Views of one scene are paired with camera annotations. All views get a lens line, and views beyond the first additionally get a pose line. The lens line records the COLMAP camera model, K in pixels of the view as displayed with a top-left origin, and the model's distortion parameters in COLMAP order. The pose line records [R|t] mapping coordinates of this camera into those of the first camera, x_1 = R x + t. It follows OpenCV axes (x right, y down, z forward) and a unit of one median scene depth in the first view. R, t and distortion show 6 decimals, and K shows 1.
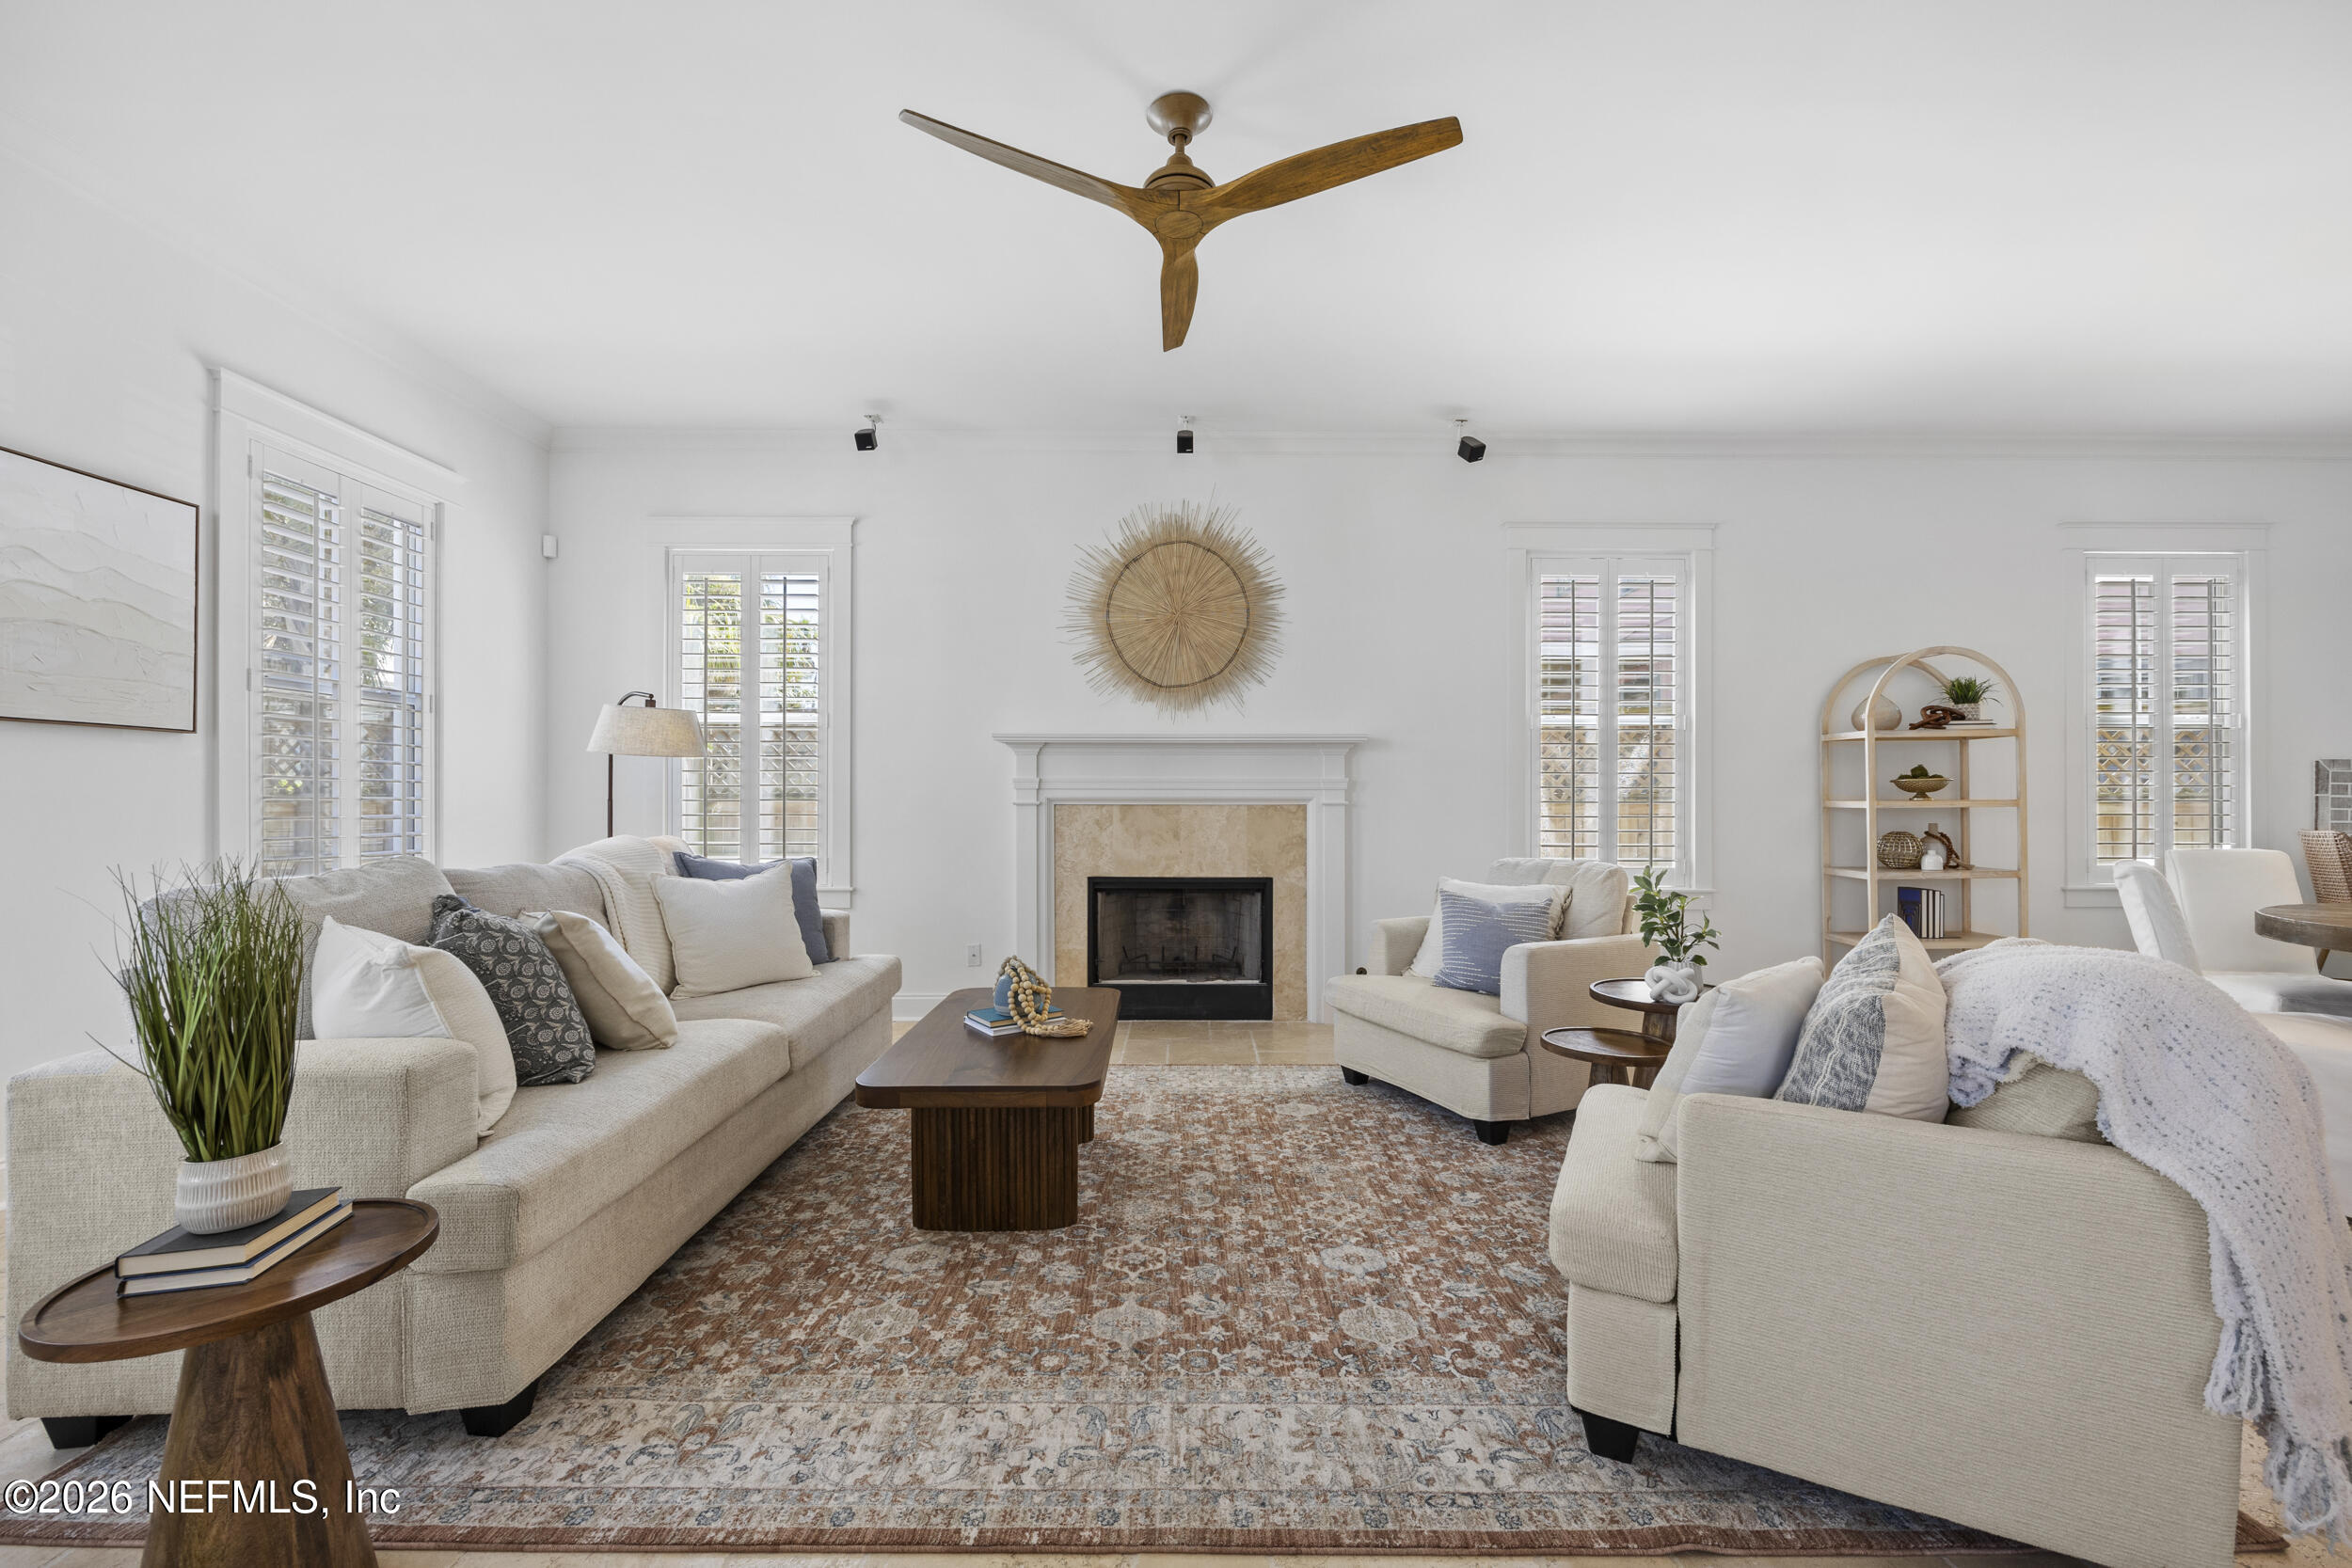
lens RADIAL K [[934.1, 0, 1177.4], [0, 934.1, 790.1], [0, 0, 1]] dist [0.001794, -0.000781]
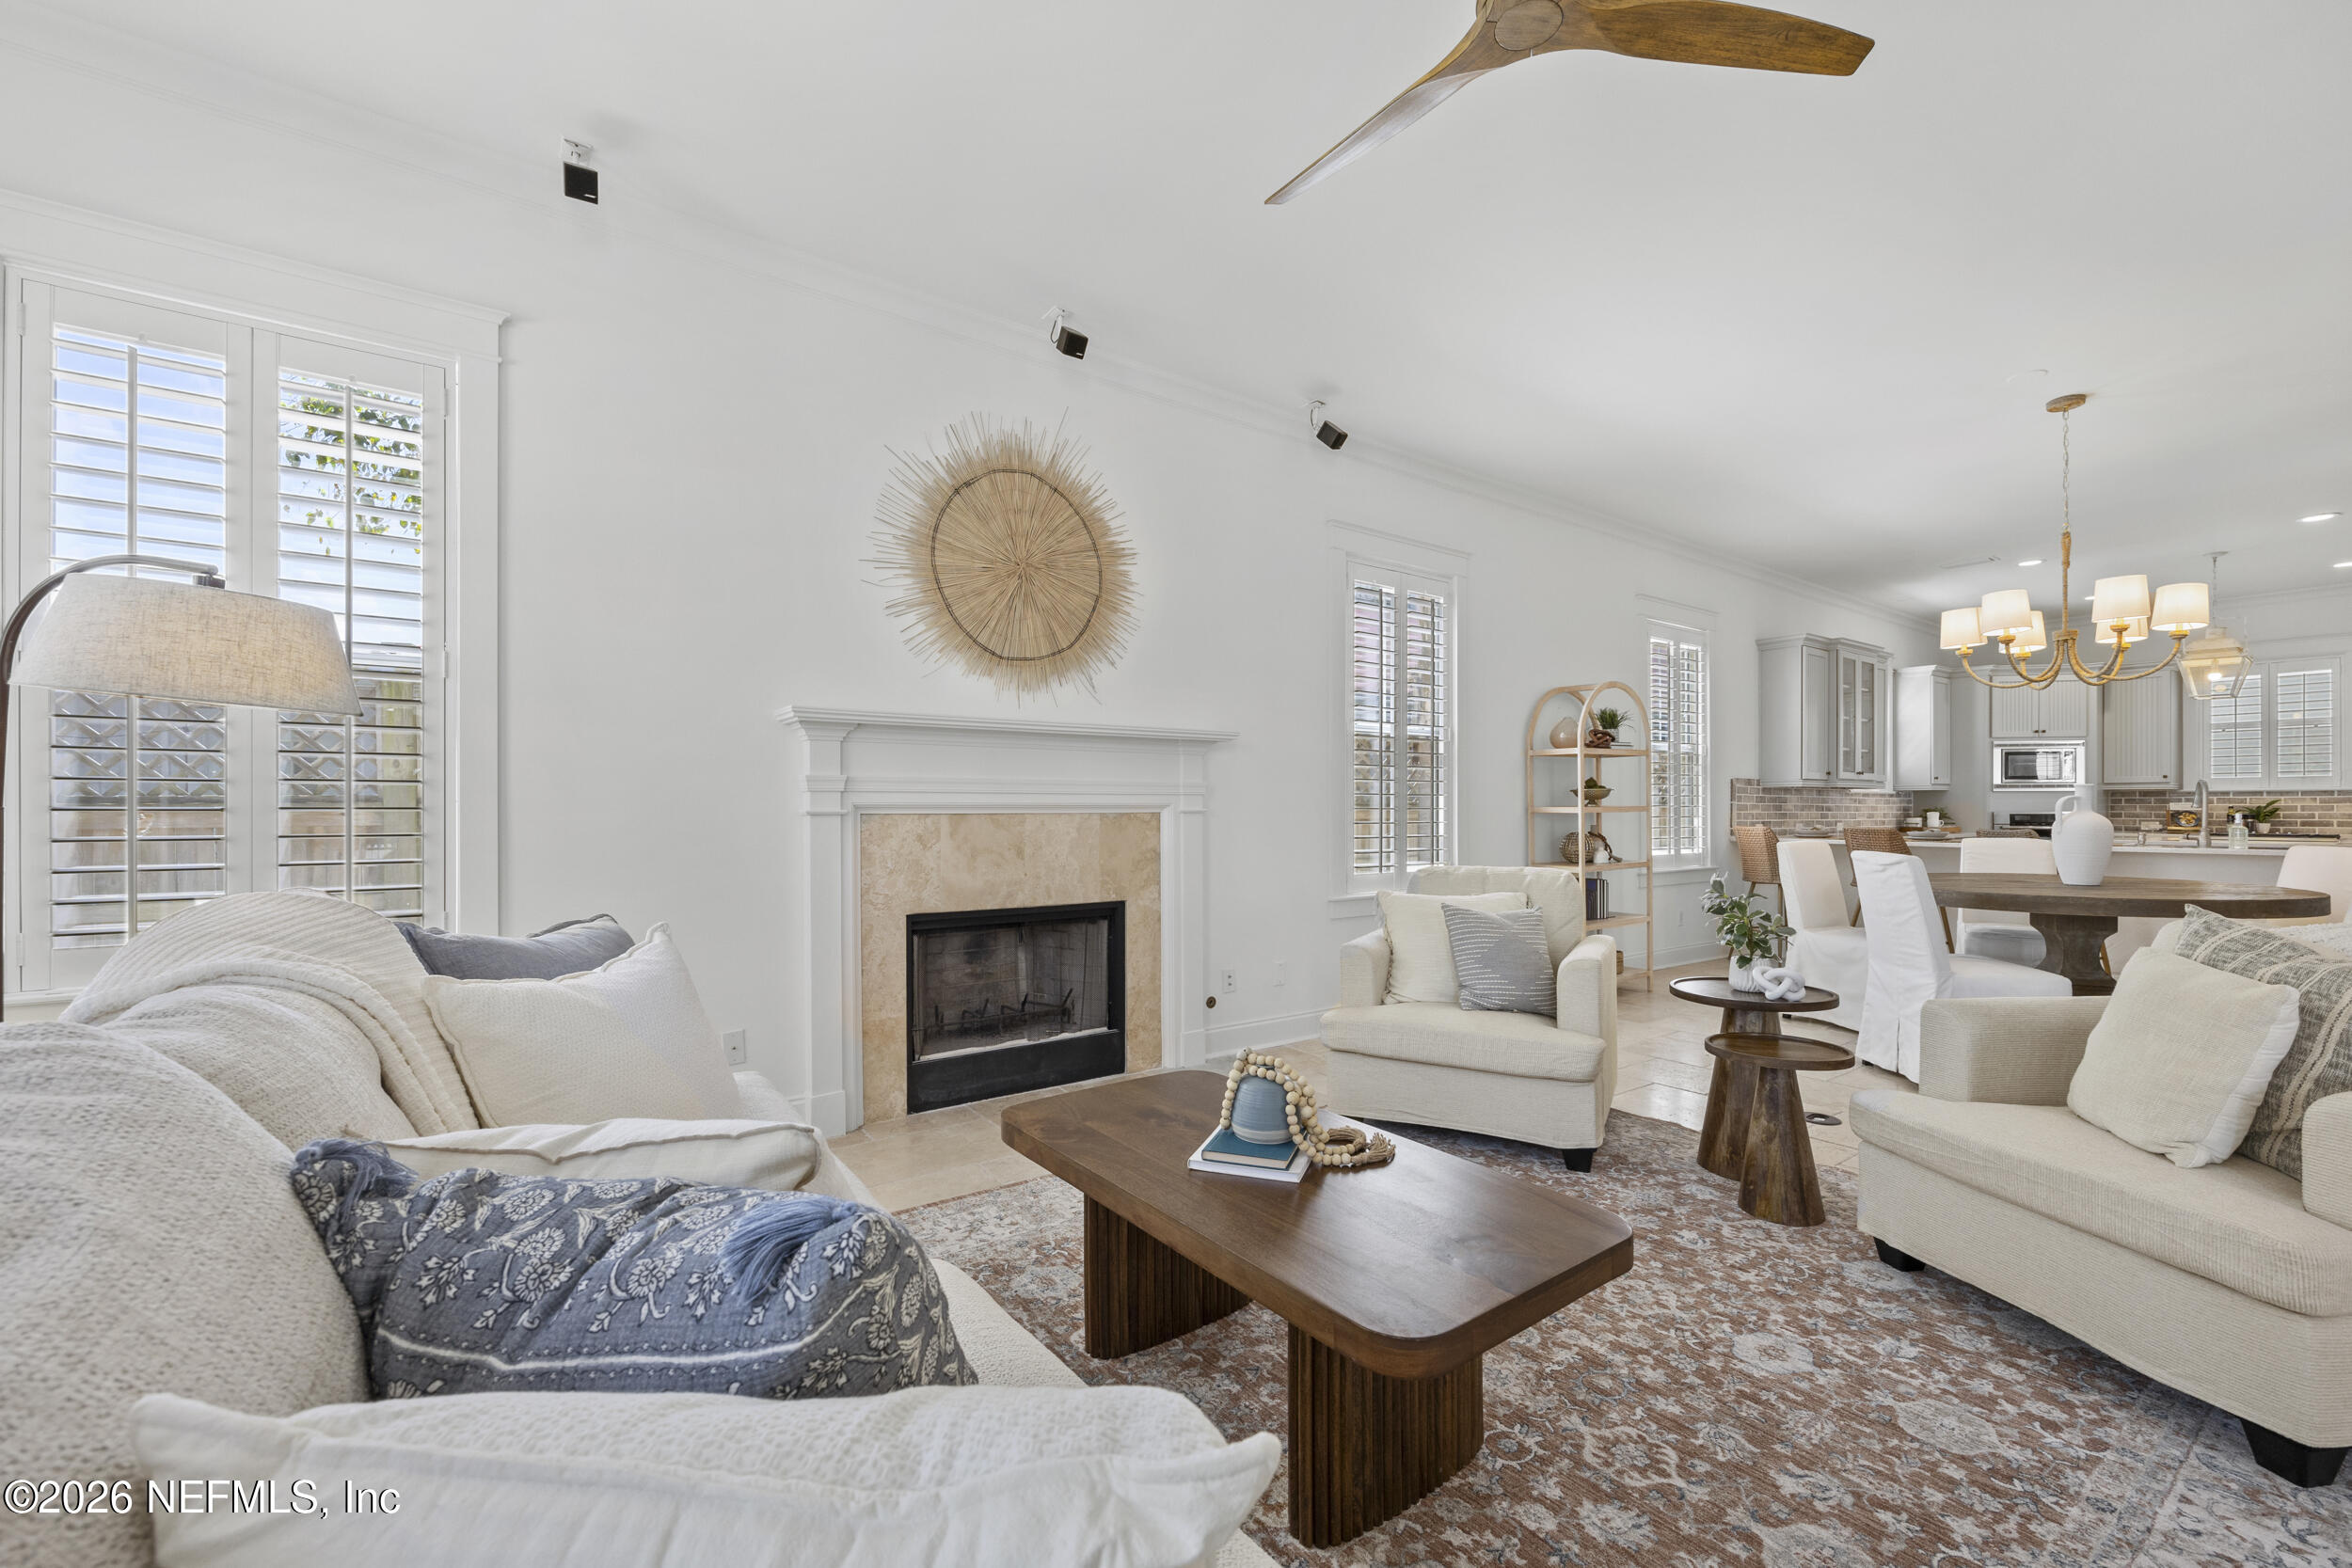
lens RADIAL K [[934.1, 0, 1171.8], [0, 934.1, 801.1], [0, 0, 1]] dist [0.001794, -0.000781]
pose [[0.821831, 0.001845, 0.569728, -0.335849], [-0.003844, 0.999990, 0.002306, 0.003406], [-0.569718, -0.004085, 0.821830, 0.296536]]
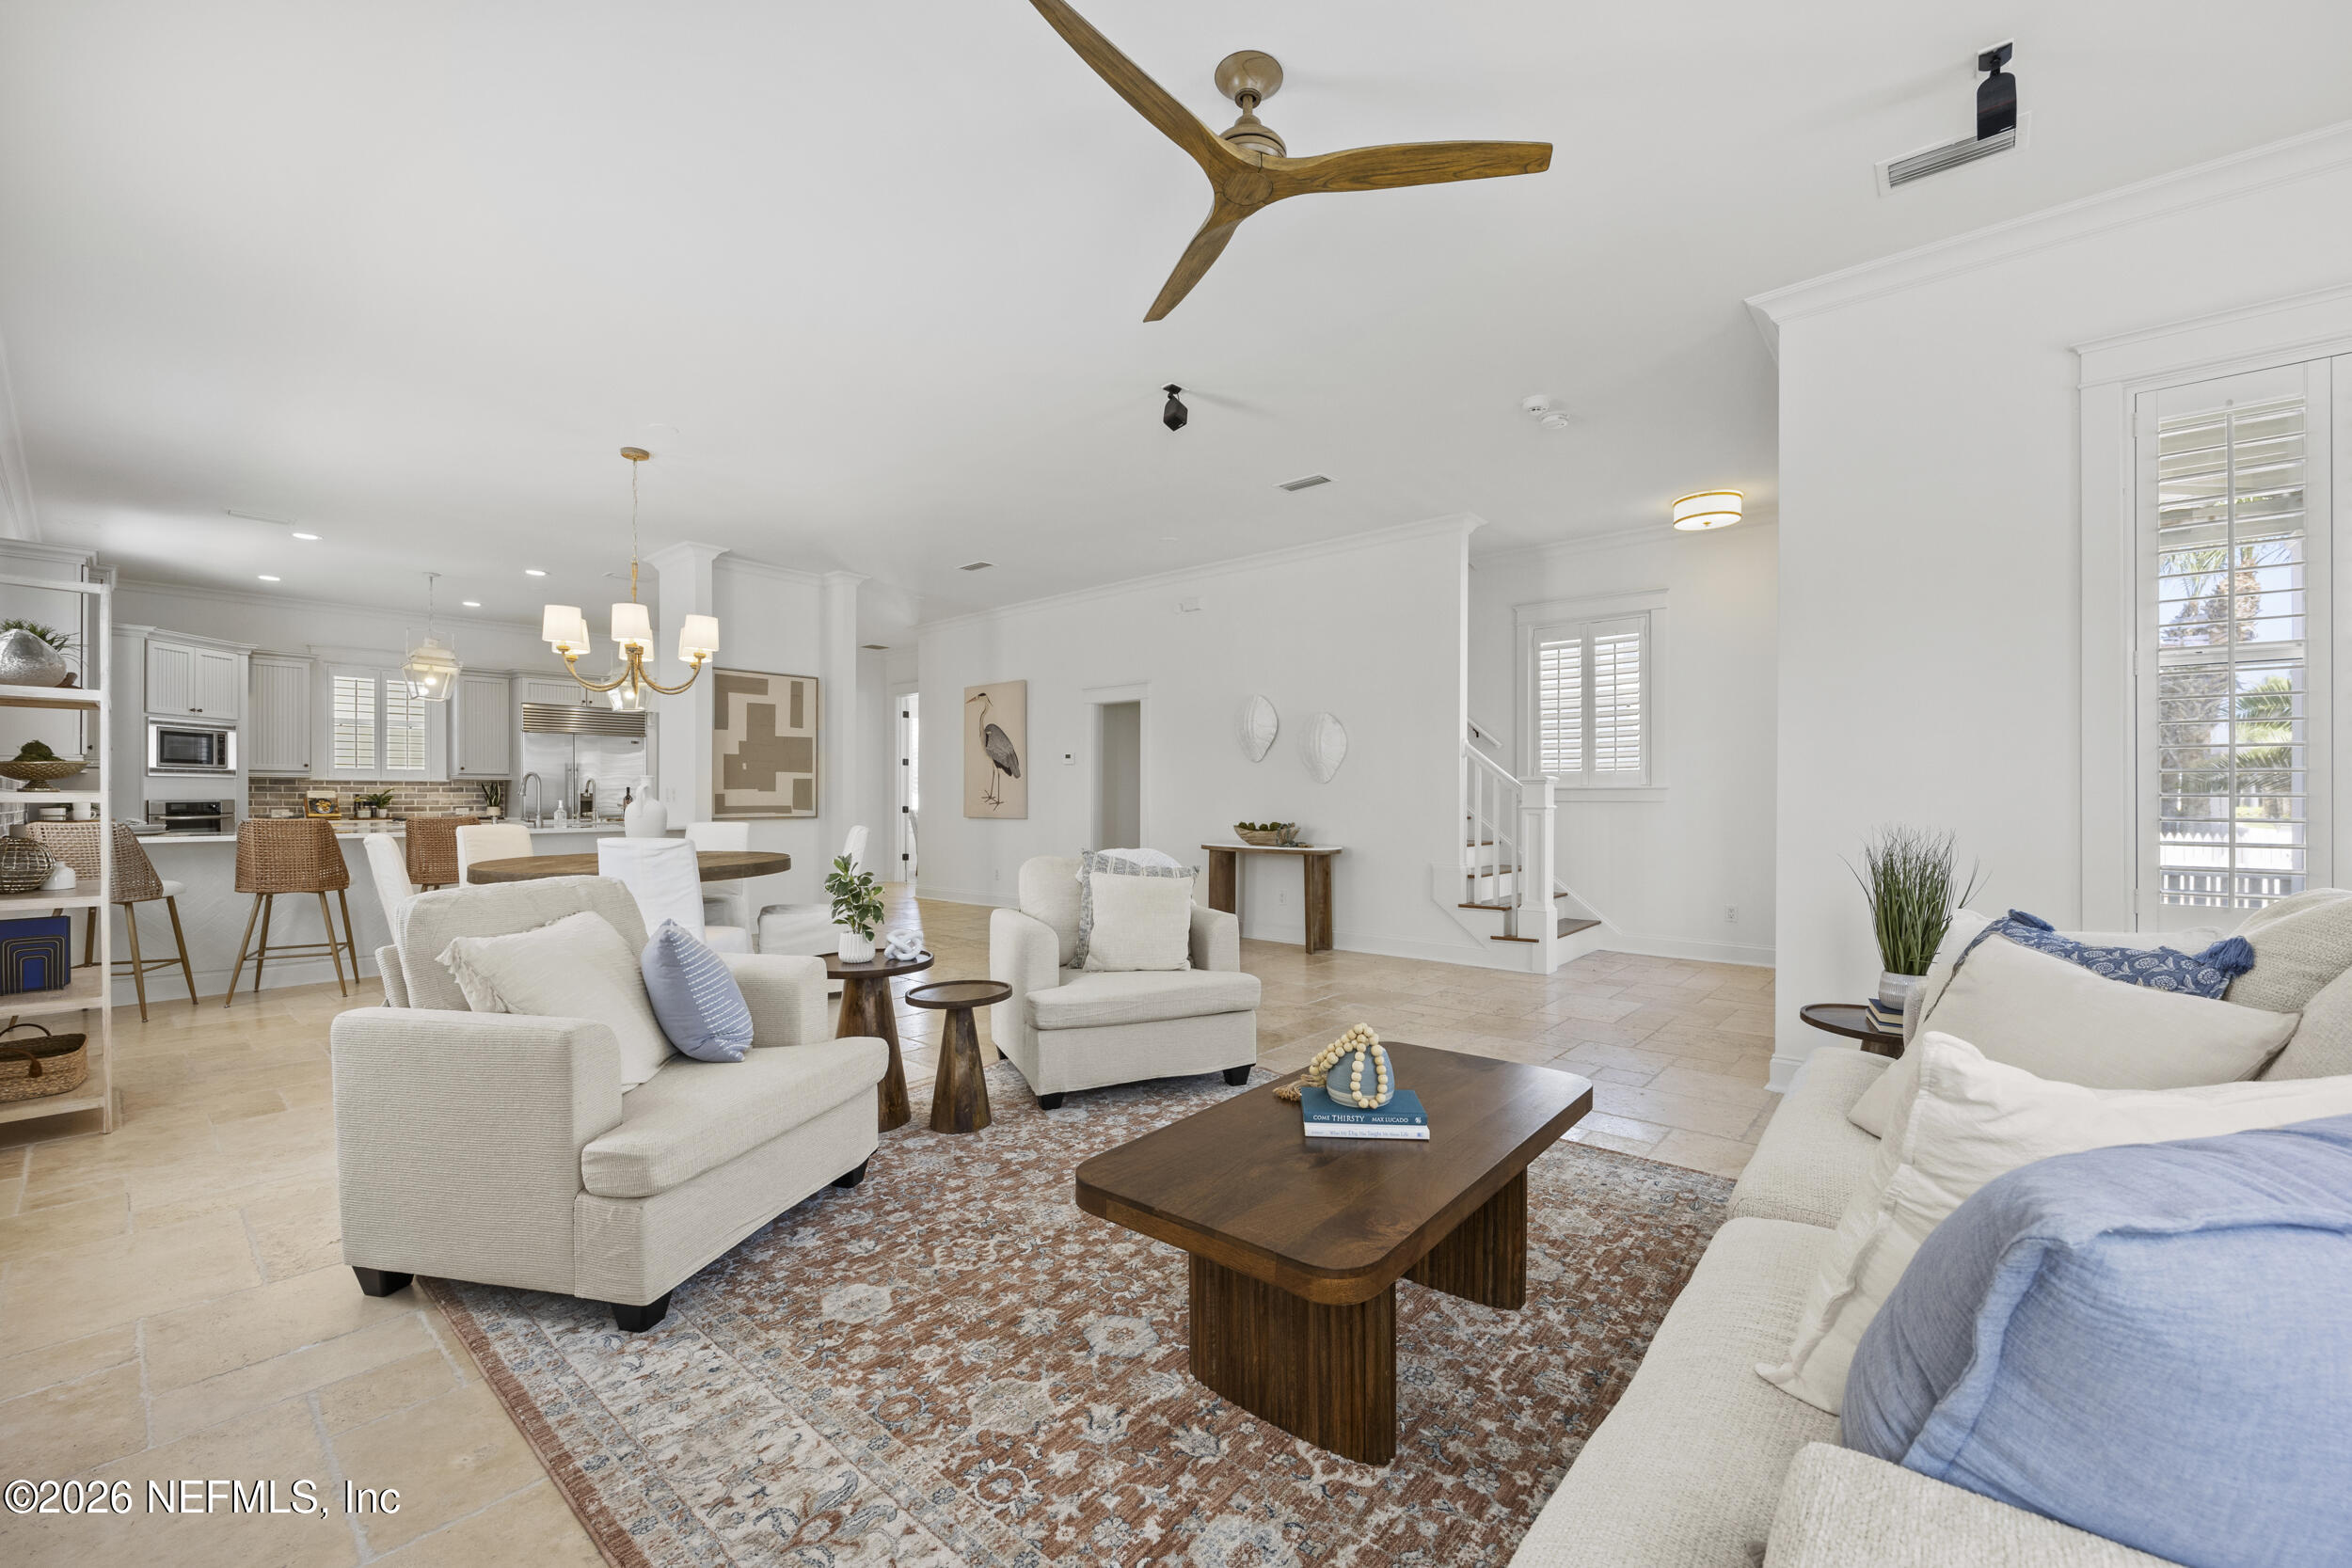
lens RADIAL K [[934.1, 0, 1184.0], [0, 934.1, 793.3], [0, 0, 1]] dist [0.001794, -0.000781]
pose [[-0.754557, -0.000614, 0.656234, -0.286231], [-0.008288, 0.999929, -0.008594, 0.010307], [-0.656182, -0.011924, -0.754509, 0.945431]]
